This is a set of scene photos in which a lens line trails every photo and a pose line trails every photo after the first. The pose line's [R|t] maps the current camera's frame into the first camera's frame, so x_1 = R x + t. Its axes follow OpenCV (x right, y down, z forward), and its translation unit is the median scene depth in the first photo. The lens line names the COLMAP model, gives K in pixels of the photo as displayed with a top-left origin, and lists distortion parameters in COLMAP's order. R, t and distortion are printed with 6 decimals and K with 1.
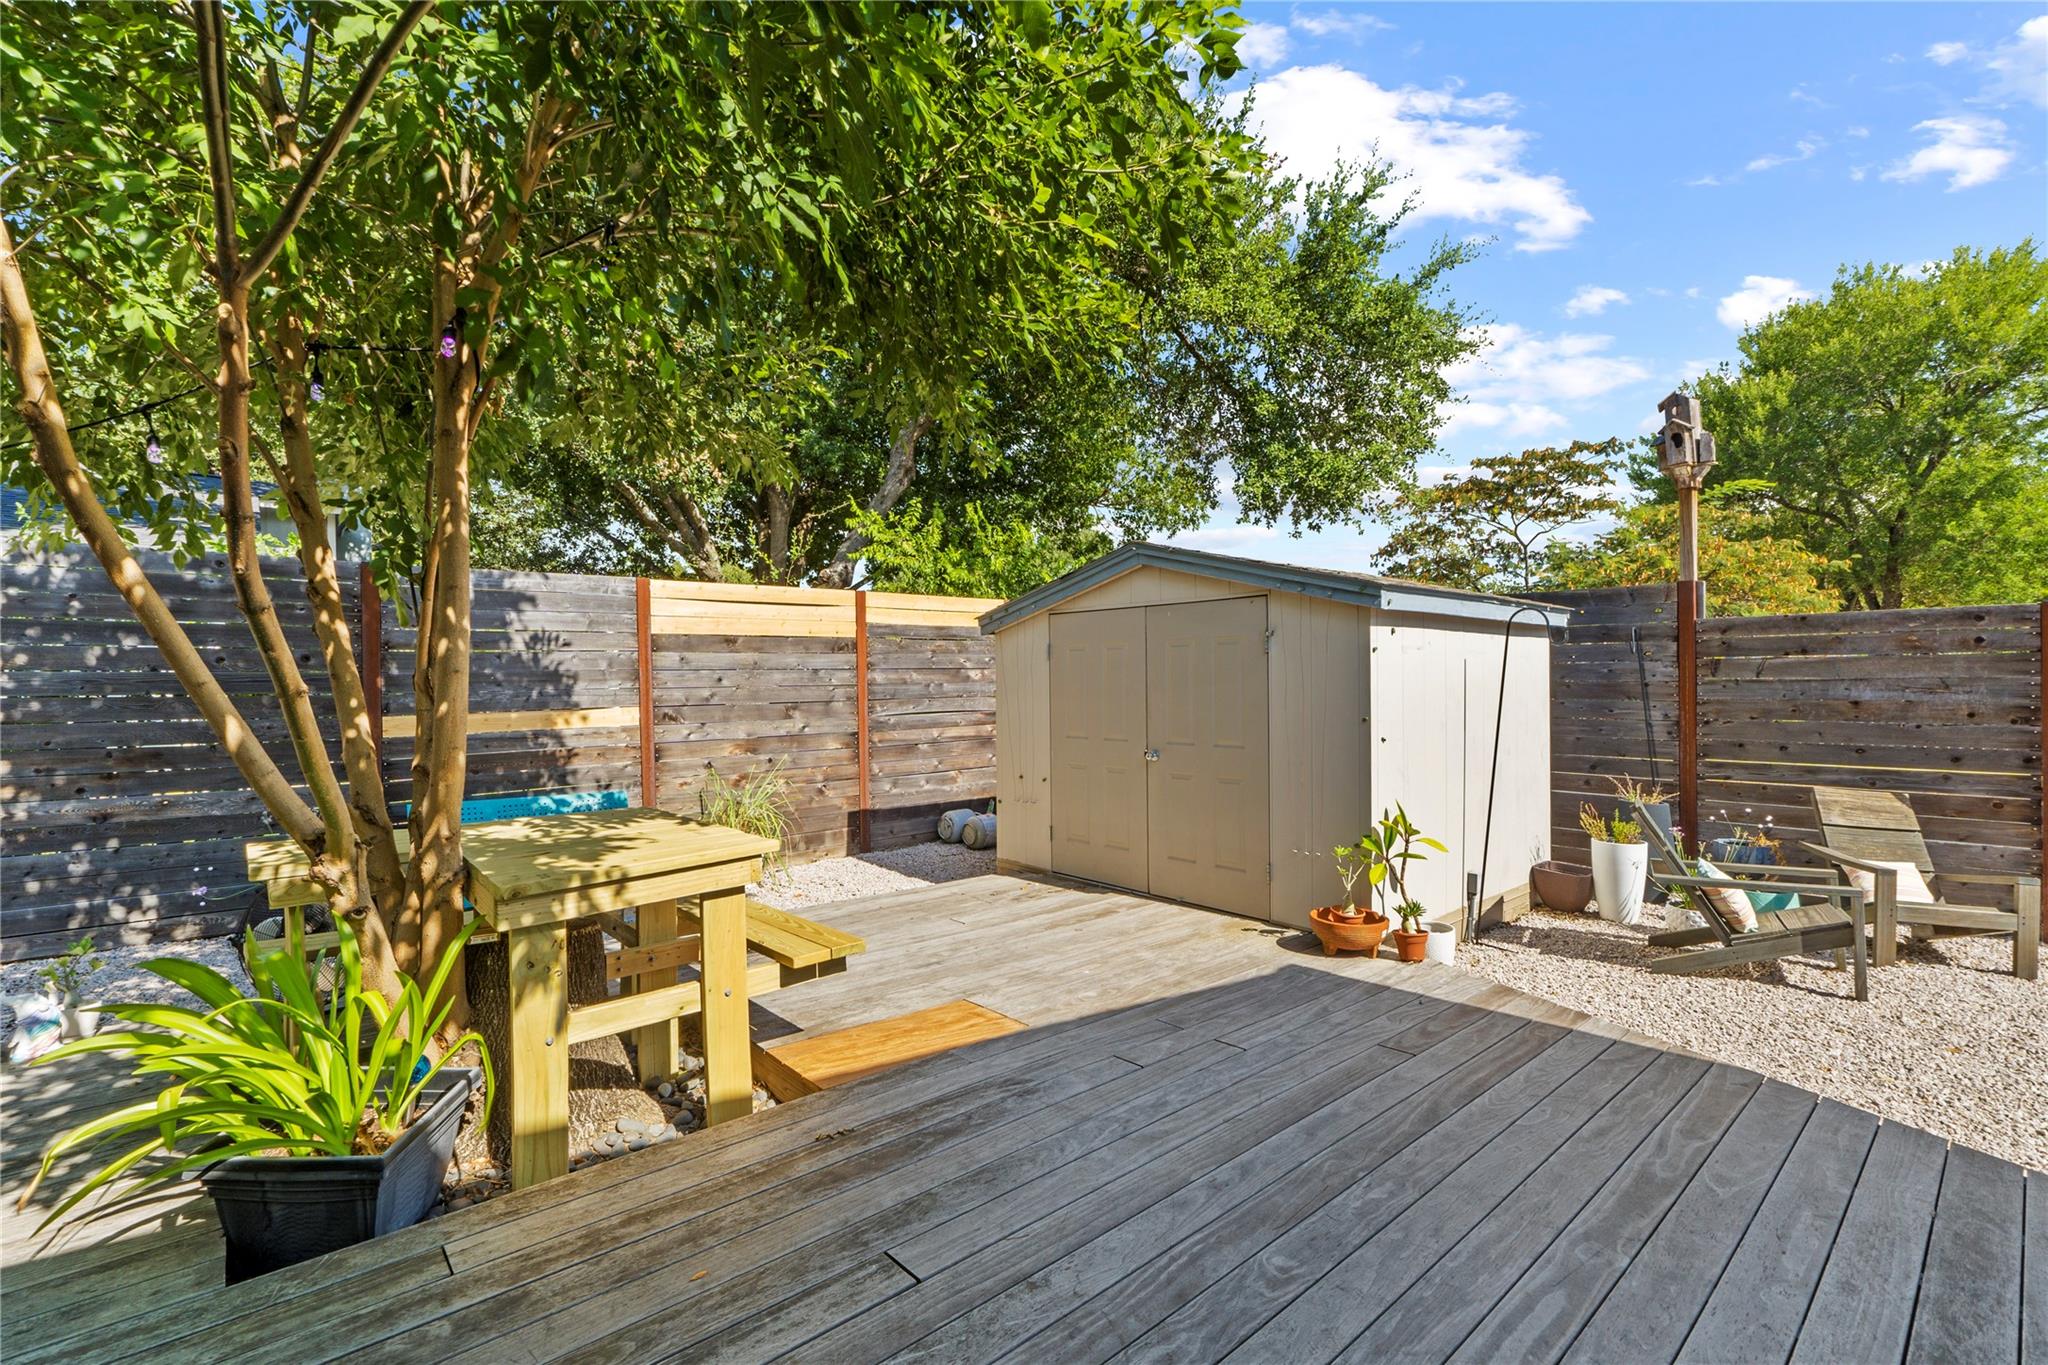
lens RADIAL K [[872.7, 0, 1034.2], [0, 872.7, 689.0], [0, 0, 1]] dist [-0.006477, 0.000219]
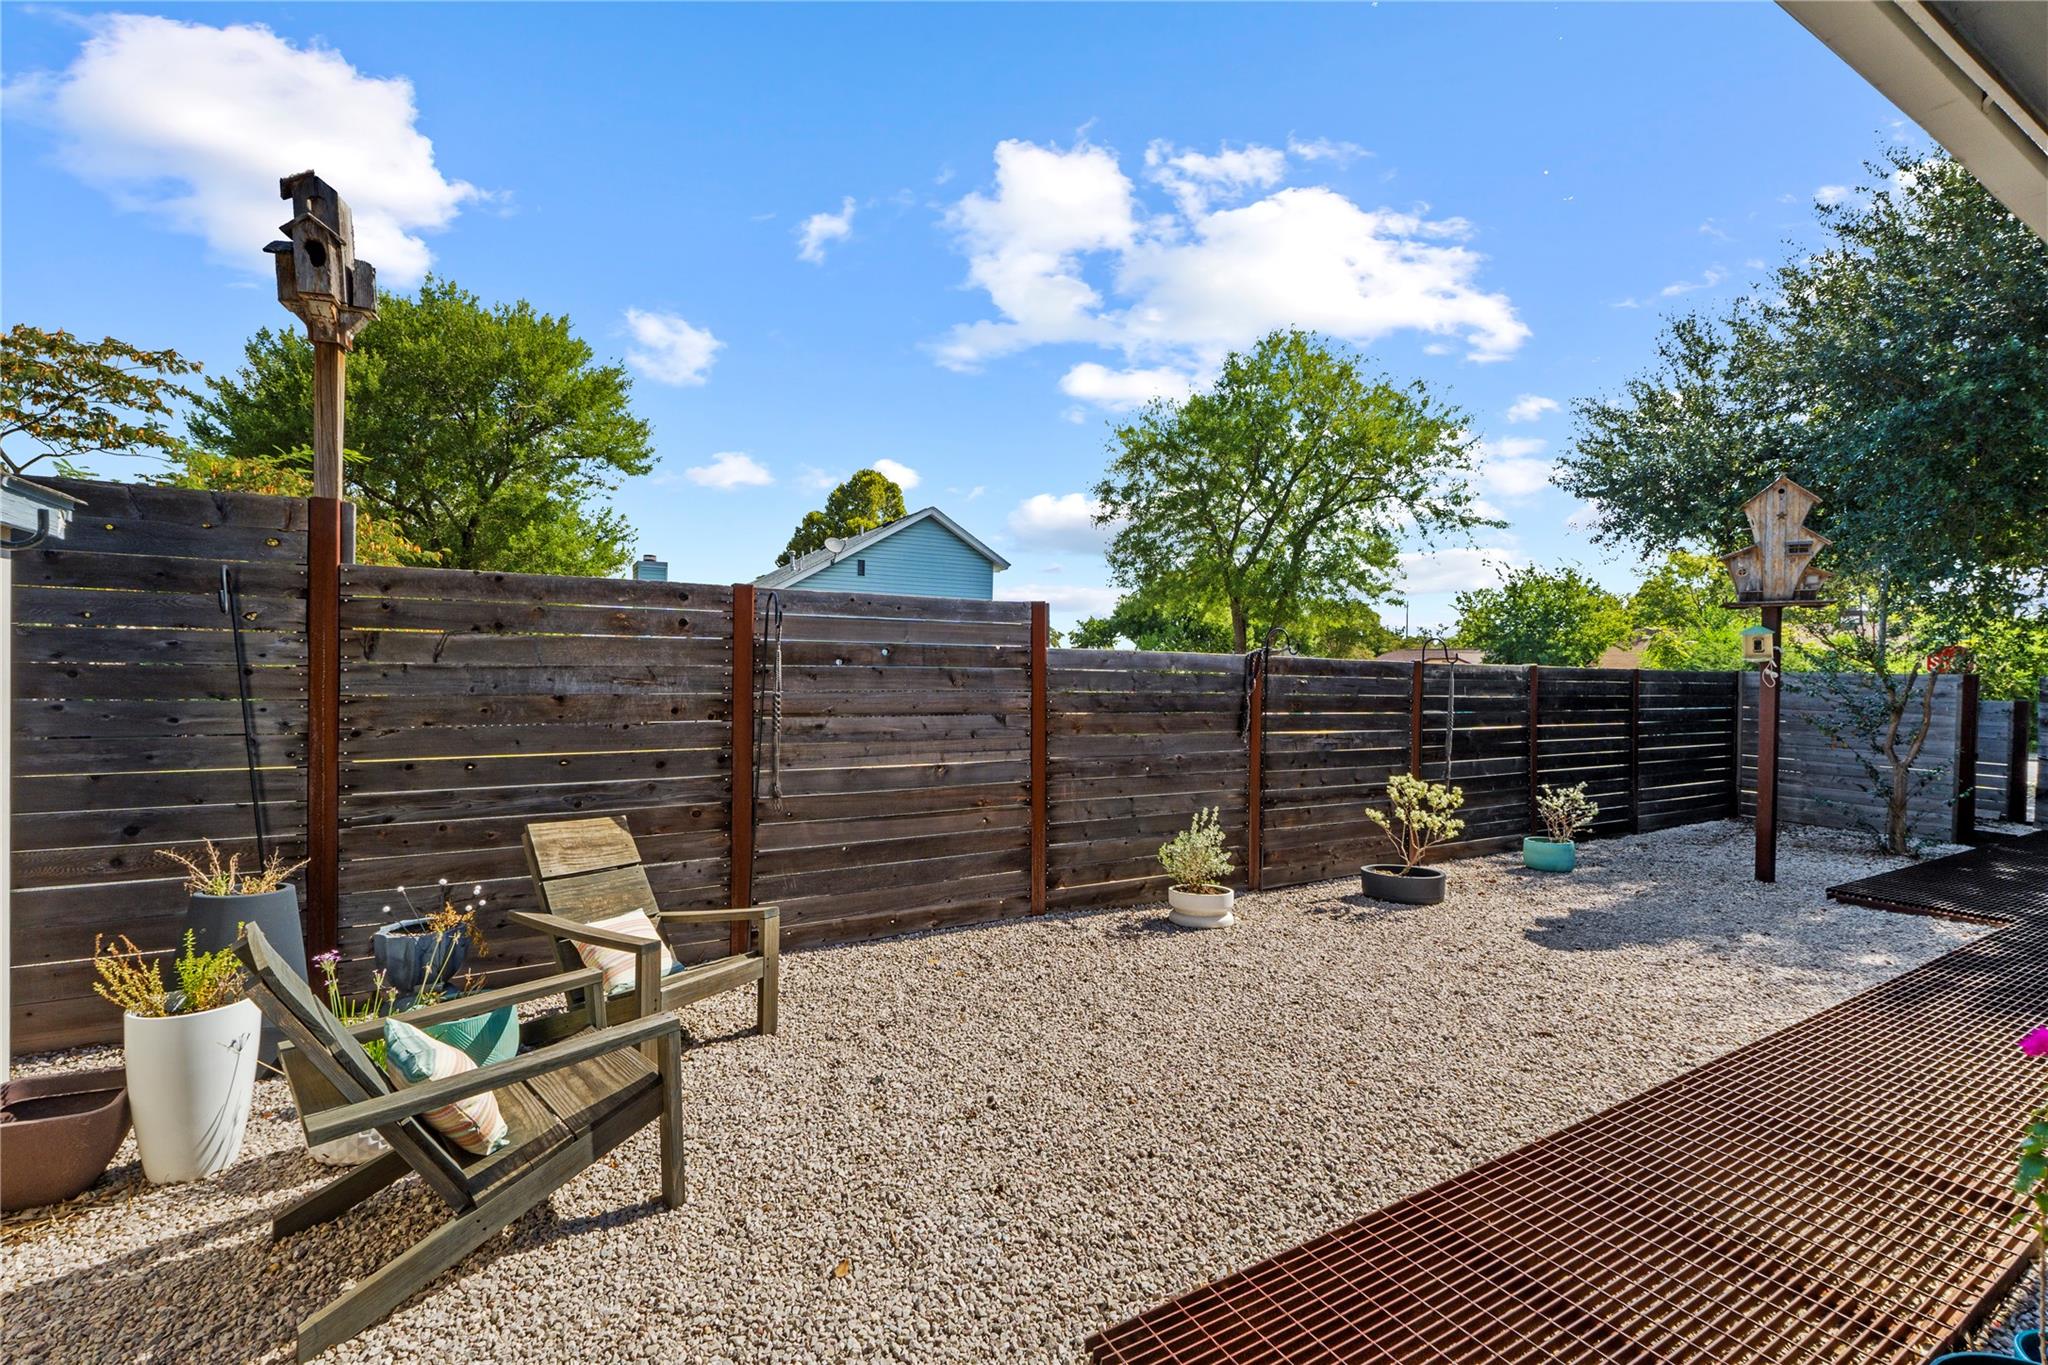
lens RADIAL K [[872.7, 0, 1039.9], [0, 872.7, 668.6], [0, 0, 1]] dist [-0.006477, 0.000219]
pose [[0.190672, 0.013320, 0.981563, 0.261321], [-0.001148, 0.999910, -0.013346, 0.000090], [-0.981653, 0.001418, 0.190670, 0.406928]]
